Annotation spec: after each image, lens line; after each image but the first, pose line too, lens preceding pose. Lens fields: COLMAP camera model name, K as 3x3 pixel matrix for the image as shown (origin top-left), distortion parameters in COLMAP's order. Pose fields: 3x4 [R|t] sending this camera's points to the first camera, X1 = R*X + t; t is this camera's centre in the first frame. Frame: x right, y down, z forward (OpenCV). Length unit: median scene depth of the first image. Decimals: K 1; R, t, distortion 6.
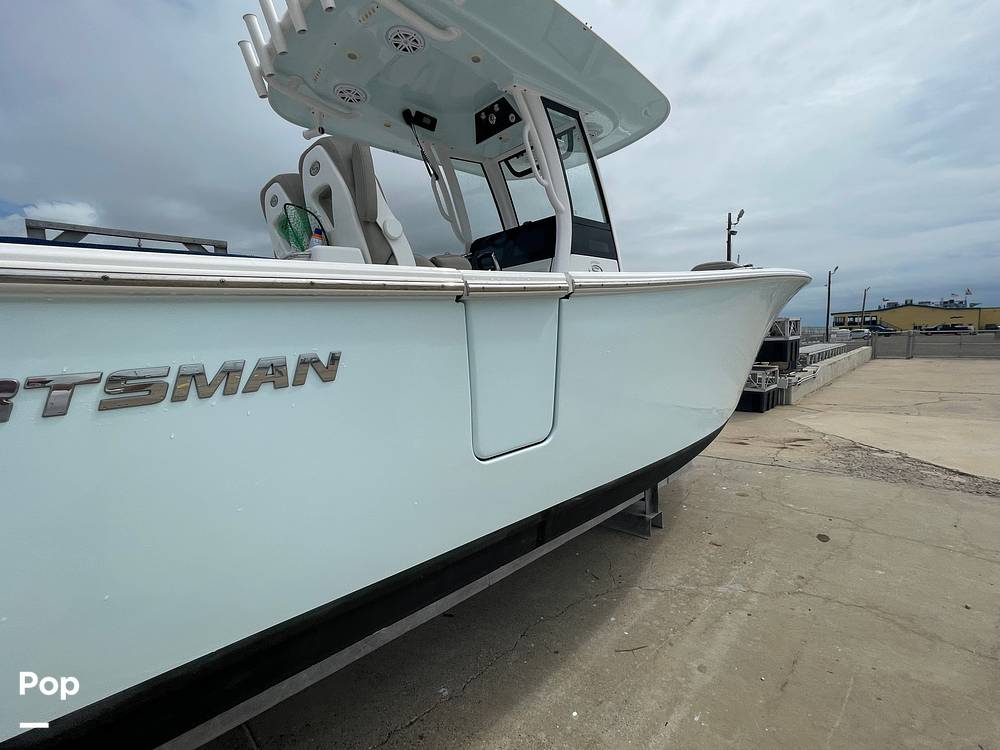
lens RADIAL K [[452.6, 0, 504.3], [0, 452.6, 379.3], [0, 0, 1]] dist [-0.015229, 0.008733]
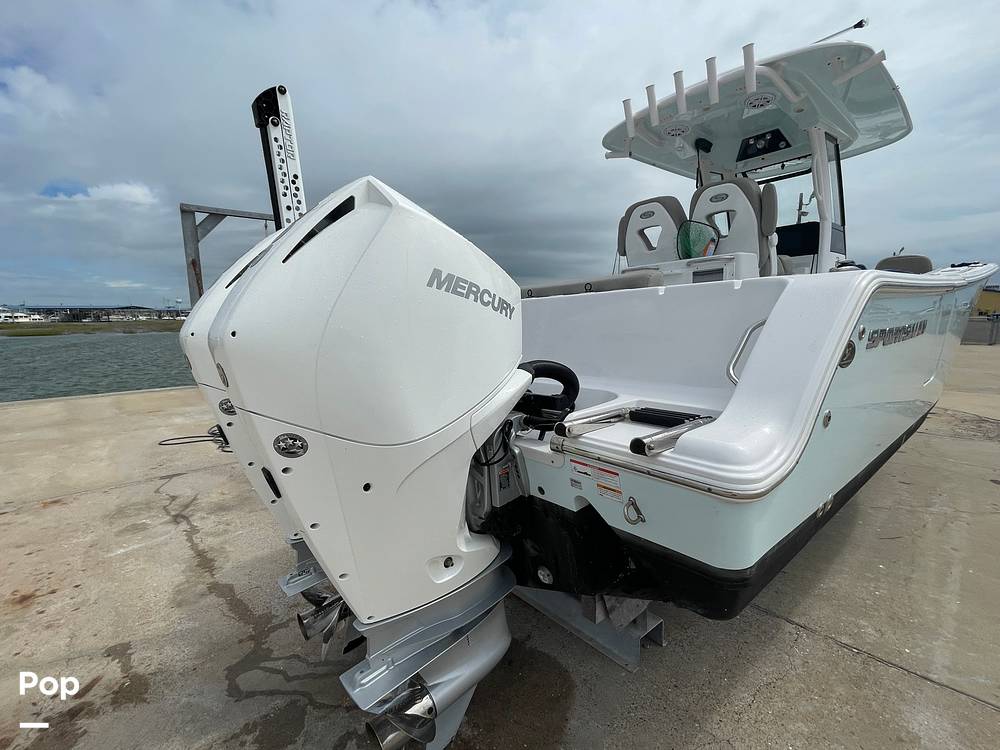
lens RADIAL K [[445.2, 0, 502.0], [0, 445.2, 377.3], [0, 0, 1]] dist [-0.000518, -0.001213]
pose [[0.996916, 0.028868, -0.072972, -0.649173], [-0.025507, 0.998589, 0.046582, 0.047504], [0.074214, -0.044577, 0.996246, -0.350640]]
